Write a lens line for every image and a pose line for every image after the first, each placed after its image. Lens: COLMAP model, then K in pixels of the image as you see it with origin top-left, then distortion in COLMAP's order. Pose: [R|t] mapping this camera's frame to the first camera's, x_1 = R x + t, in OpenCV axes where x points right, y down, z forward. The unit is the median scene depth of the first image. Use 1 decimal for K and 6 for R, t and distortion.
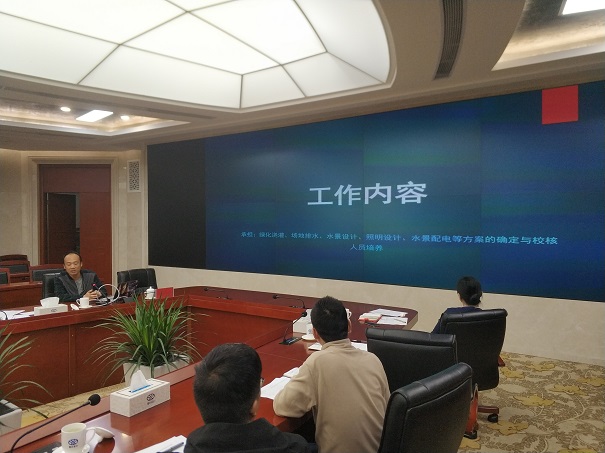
lens RADIAL K [[478.8, 0, 293.4], [0, 478.8, 222.8], [0, 0, 1]] dist [-0.025608, 0.013830]
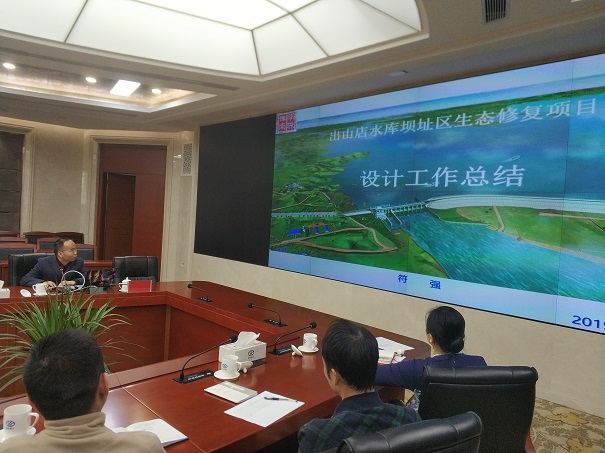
lens RADIAL K [[478.8, 0, 293.3], [0, 478.8, 220.7], [0, 0, 1]] dist [-0.025608, 0.013830]
pose [[0.973821, 0.063208, -0.218353, 0.173500], [-0.062406, 0.997995, 0.010571, 0.004274], [0.218584, 0.003332, 0.975813, 0.230762]]
